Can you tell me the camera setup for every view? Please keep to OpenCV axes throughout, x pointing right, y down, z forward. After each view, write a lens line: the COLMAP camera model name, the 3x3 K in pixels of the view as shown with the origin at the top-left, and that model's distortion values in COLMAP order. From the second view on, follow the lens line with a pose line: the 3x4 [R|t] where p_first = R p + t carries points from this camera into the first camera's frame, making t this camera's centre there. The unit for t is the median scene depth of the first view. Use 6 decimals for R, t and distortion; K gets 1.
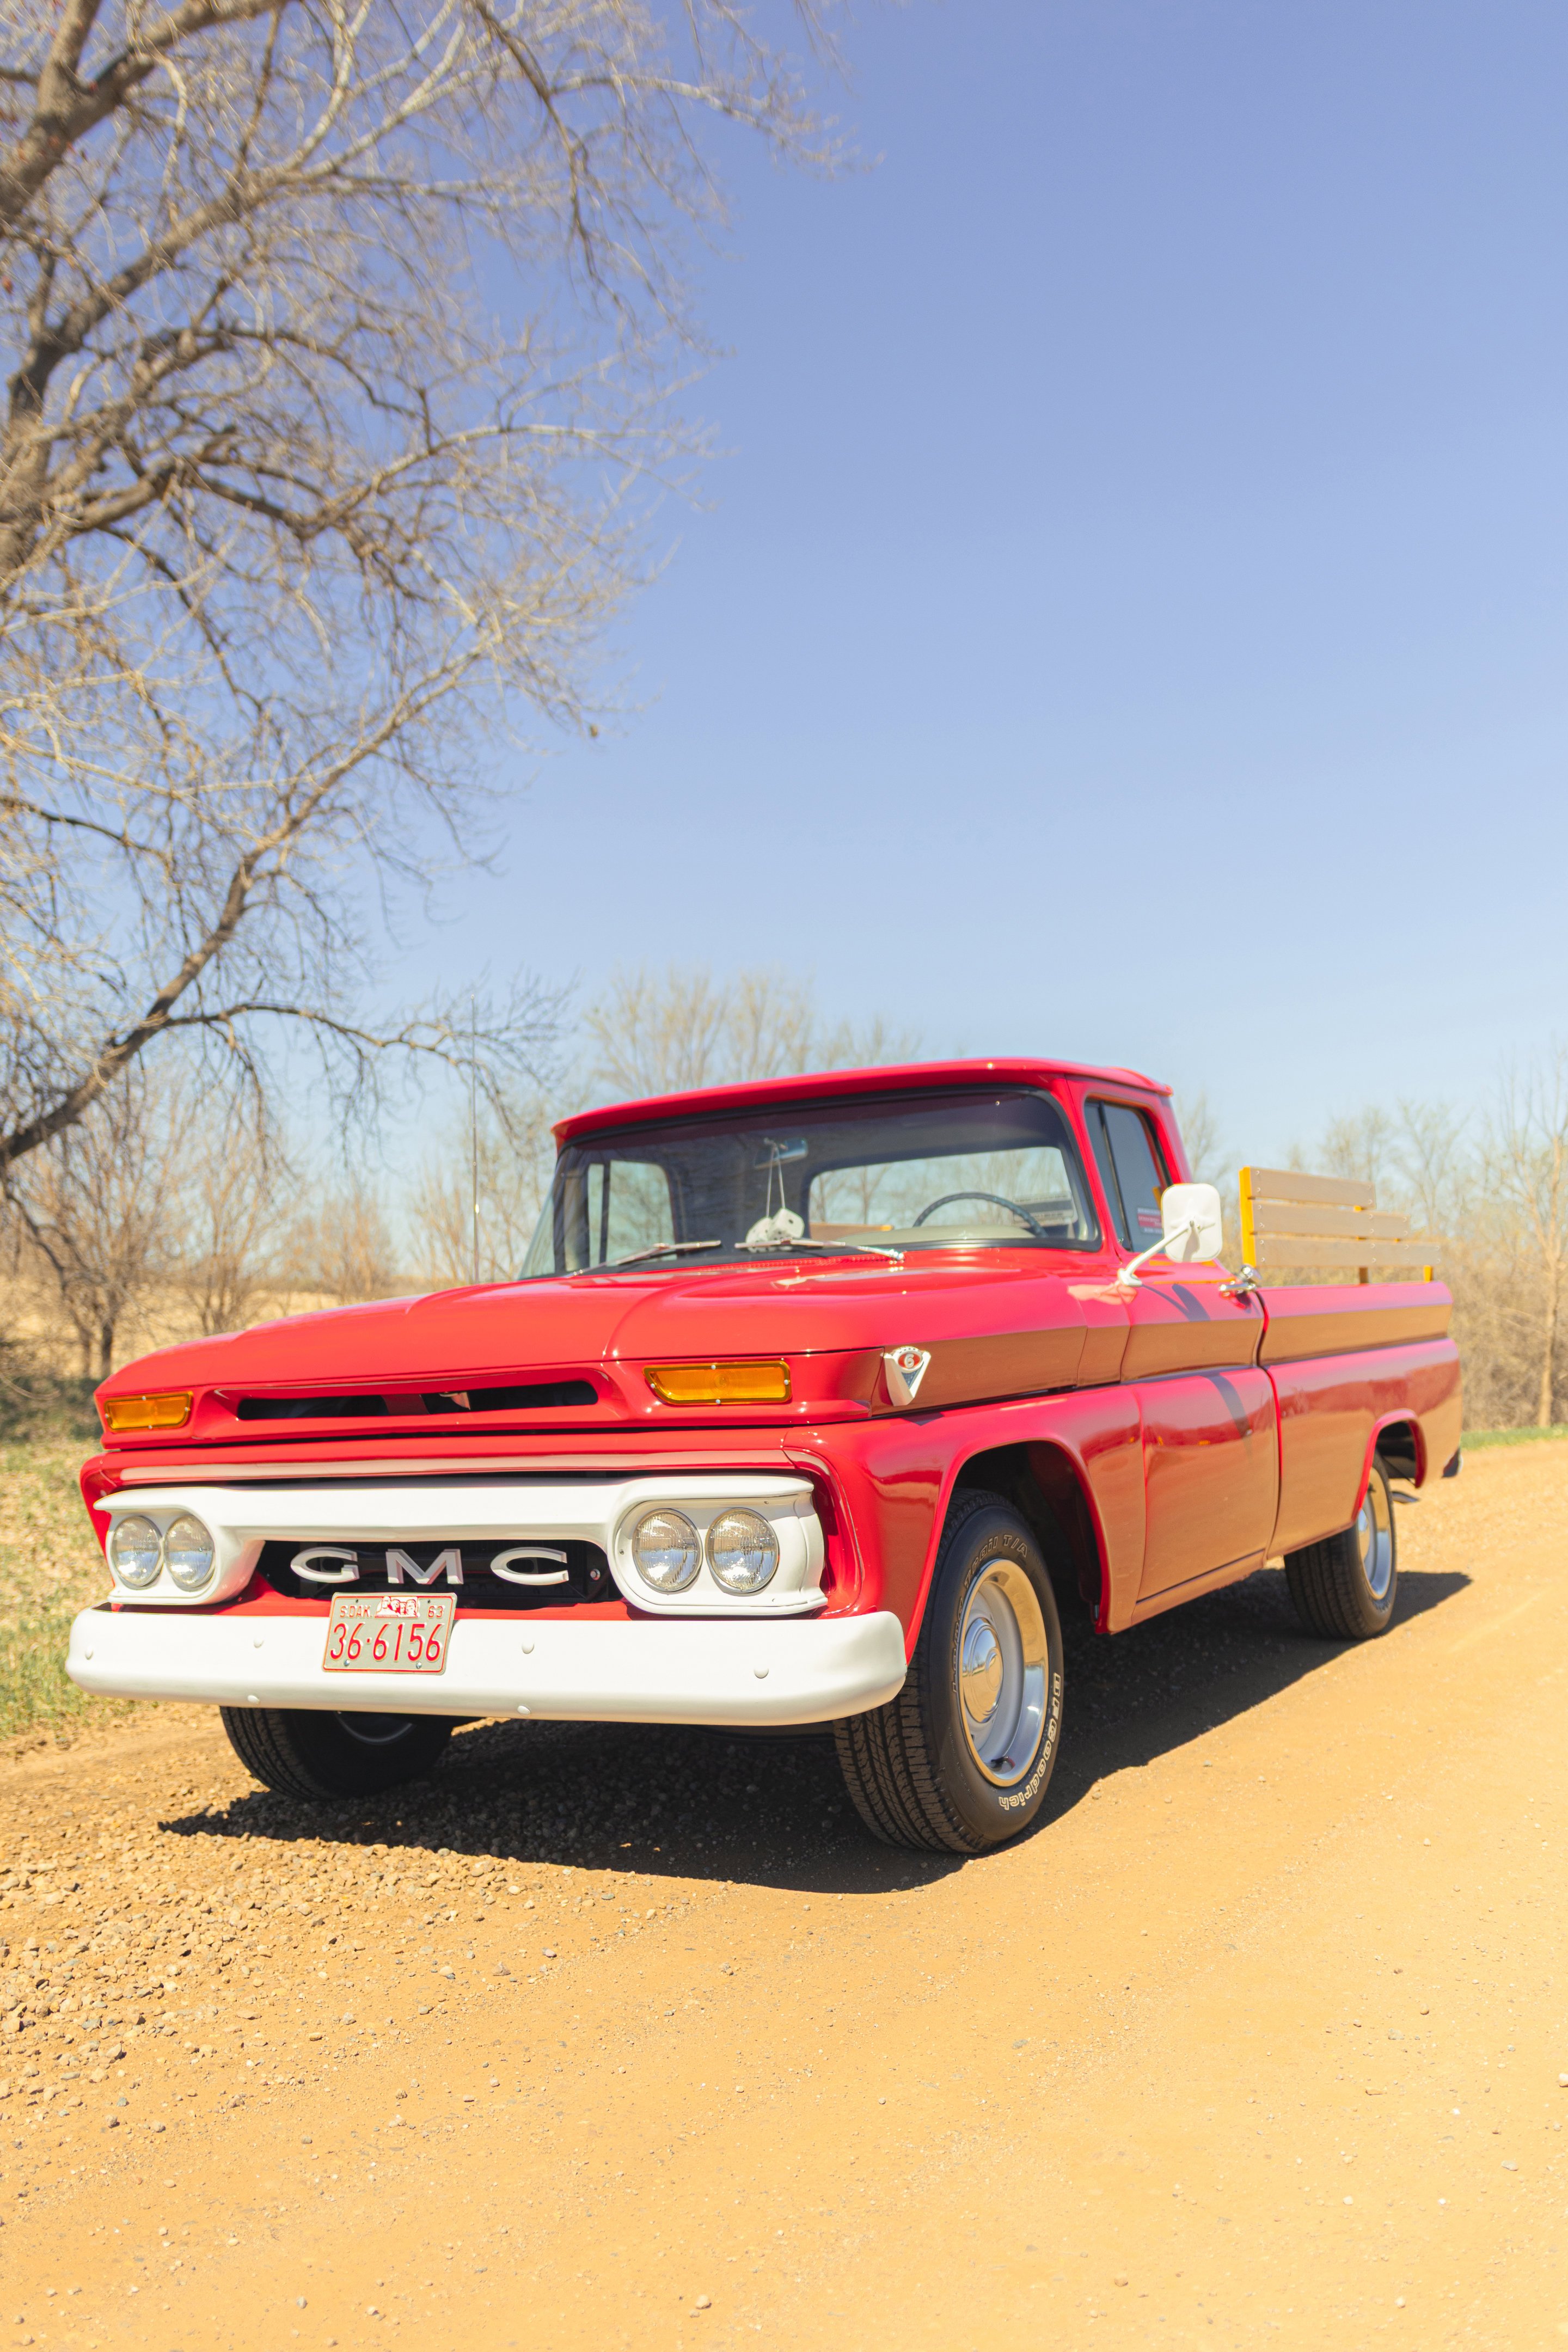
lens RADIAL K [[1985.7, 0, 784.0], [0, 1985.7, 1176.0], [0, 0, 1]] dist [0.002564, -0.001001]
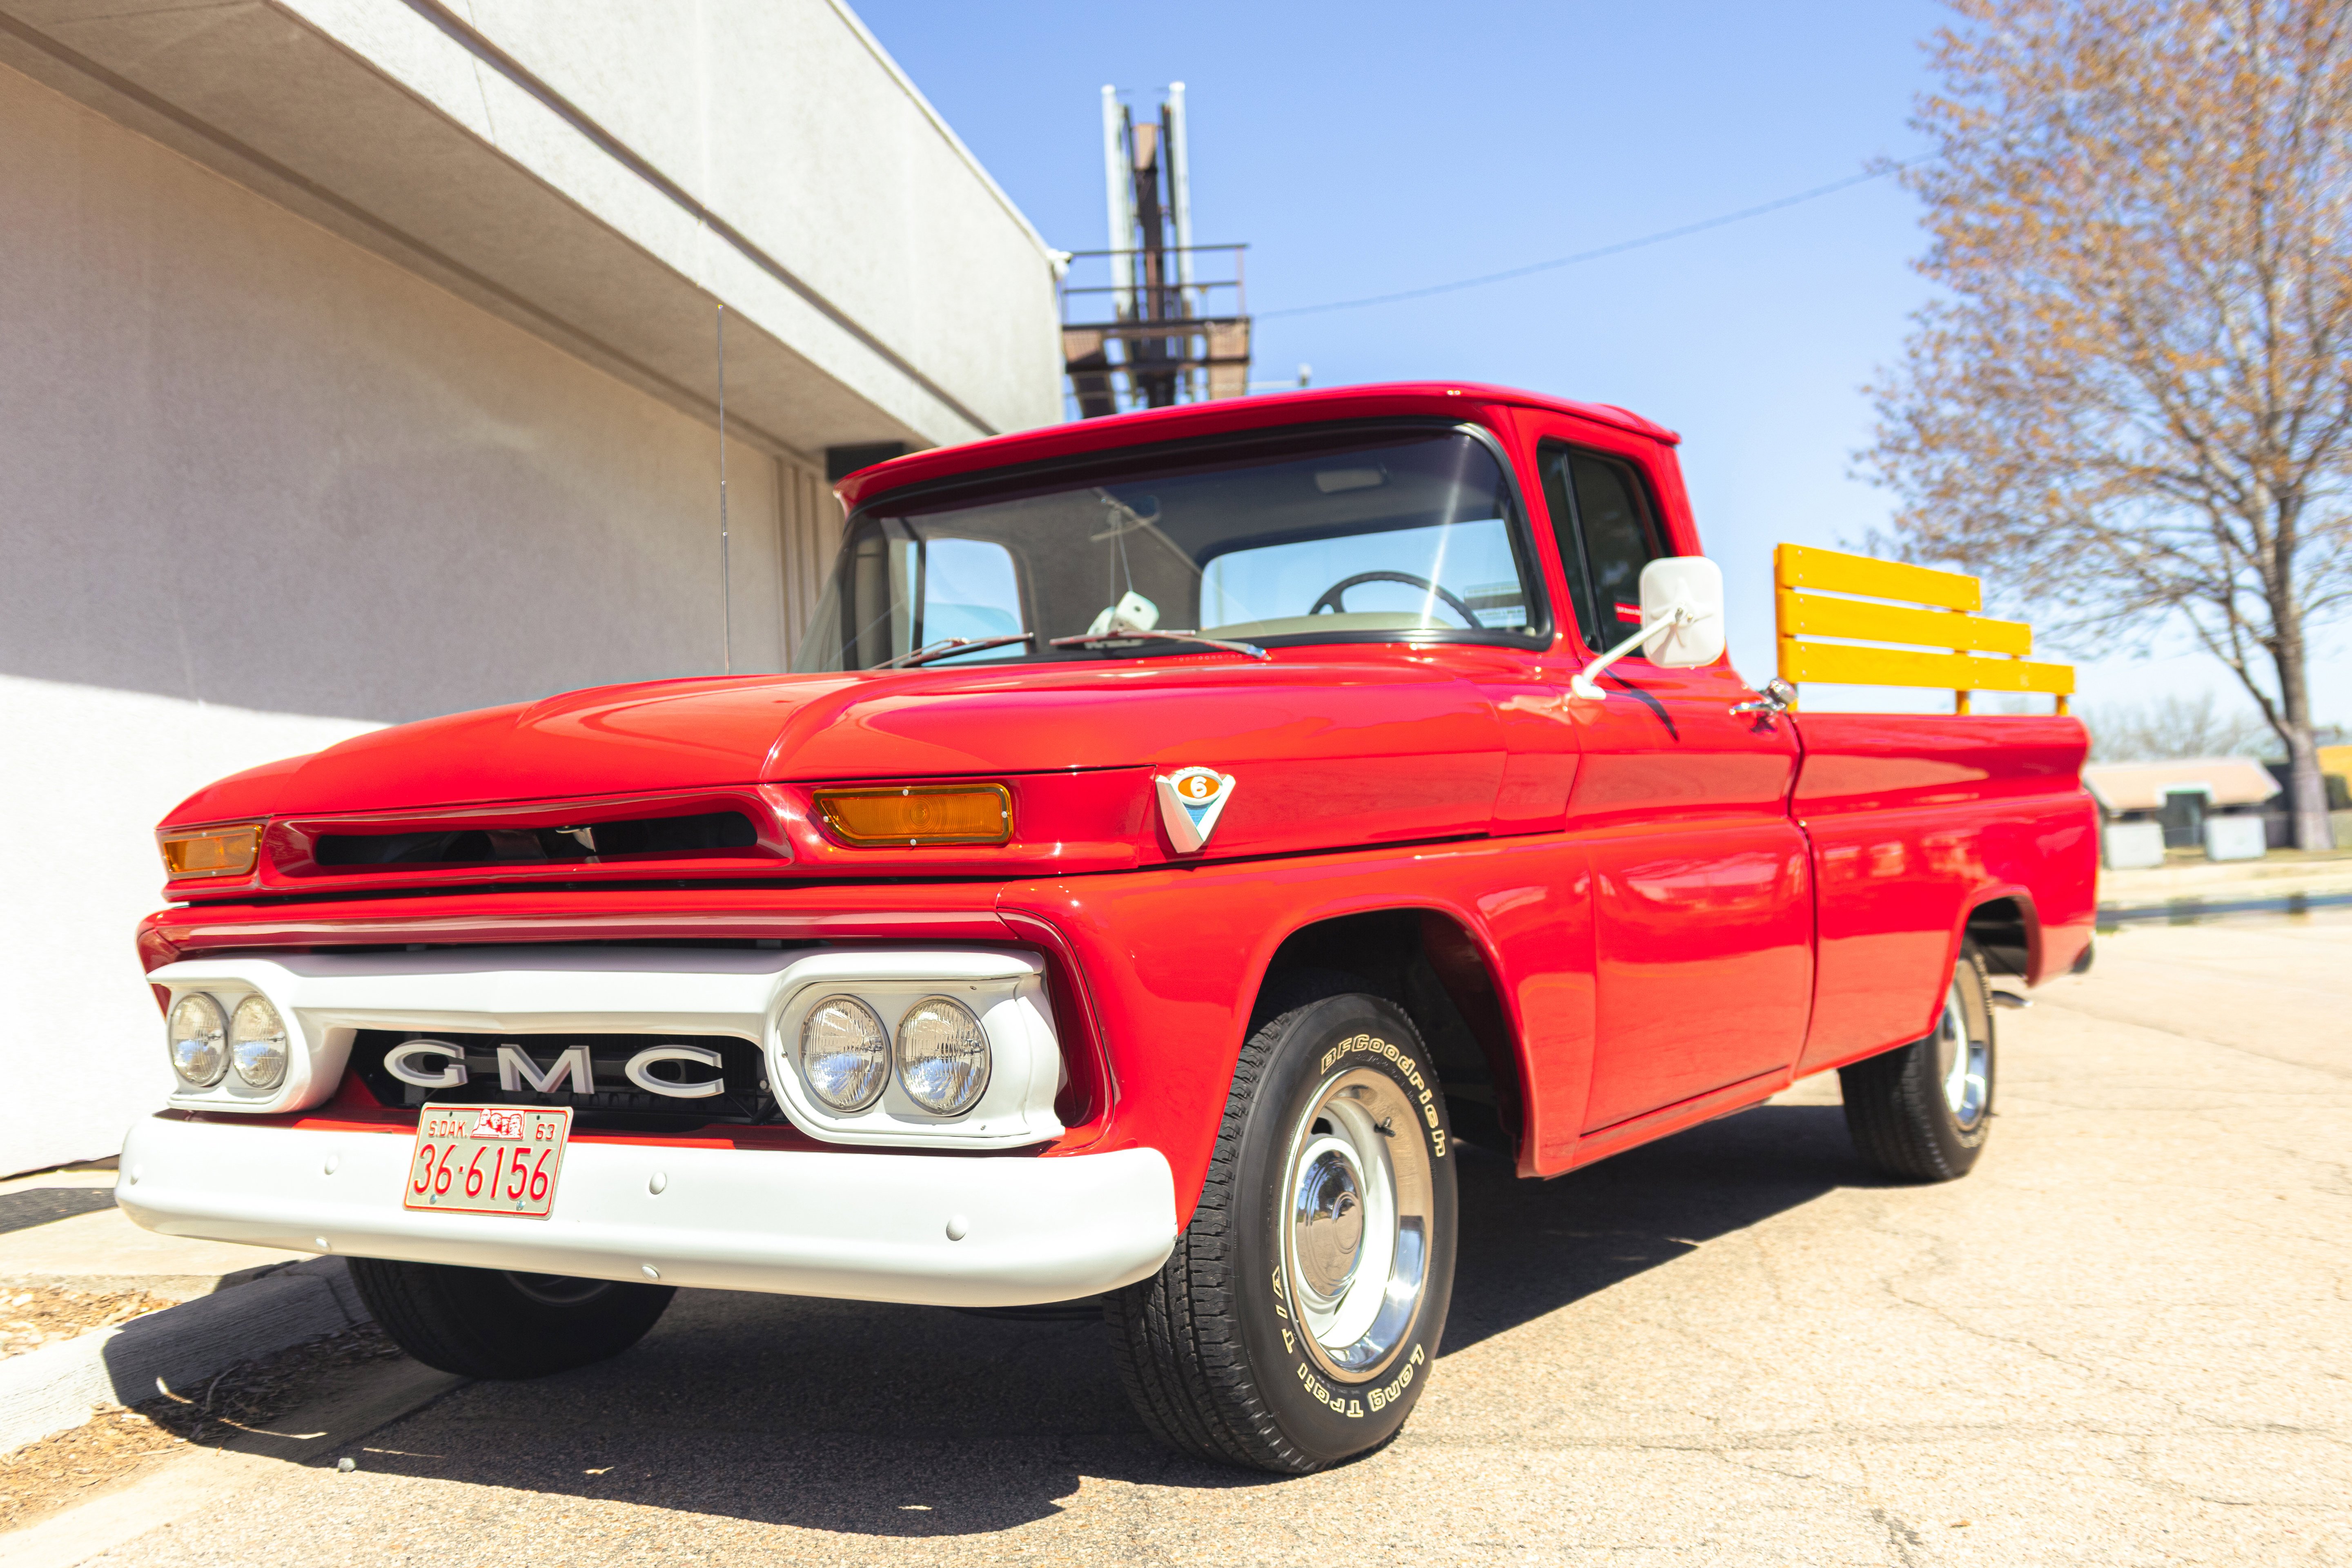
lens RADIAL K [[2357.0, 0, 1176.0], [0, 2357.0, 784.0], [0, 0, 1]] dist [-0.006394, -0.000824]
pose [[0.997649, 0.010672, -0.067689, 0.071676], [-0.005581, 0.997171, 0.074960, 0.019879], [0.068297, -0.074406, 0.994887, 0.121600]]
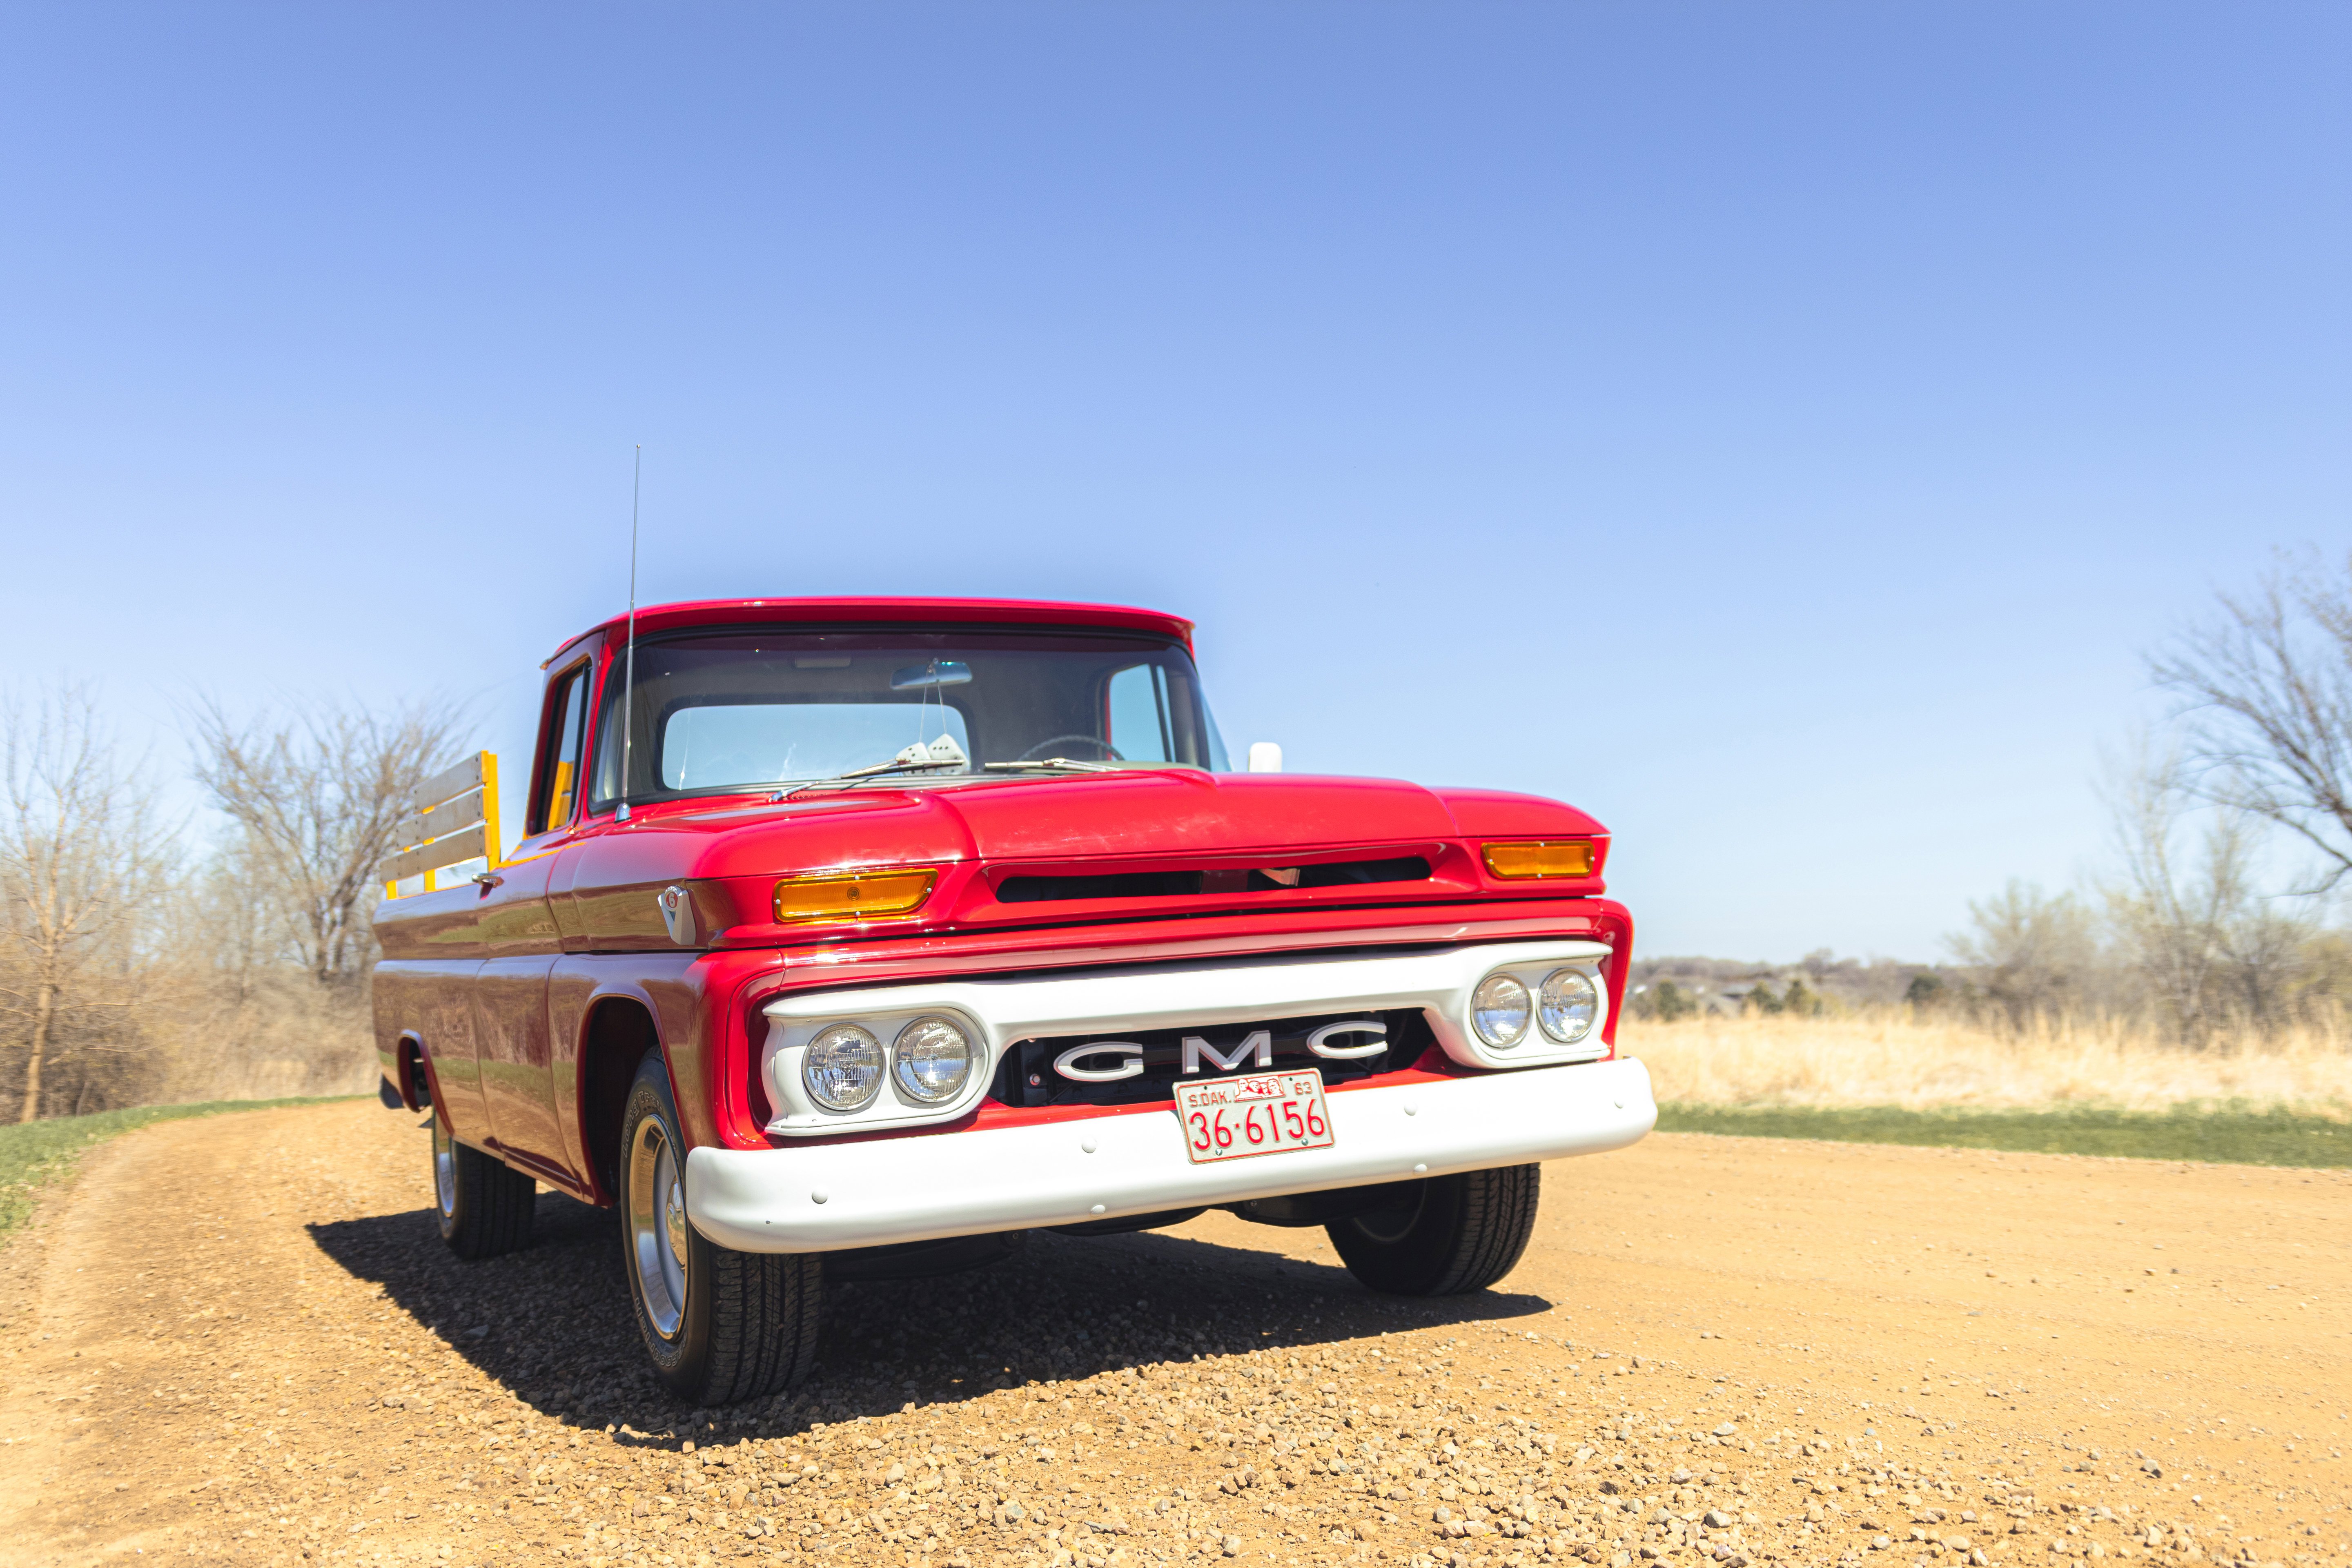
lens RADIAL K [[2260.5, 0, 1136.3], [0, 2260.5, 781.2], [0, 0, 1]] dist [-0.006117, -0.002543]
pose [[0.561932, 0.077568, 0.823538, -0.772041], [-0.046355, 0.996982, -0.062275, 0.094767], [-0.825883, -0.003181, 0.563832, 0.293953]]
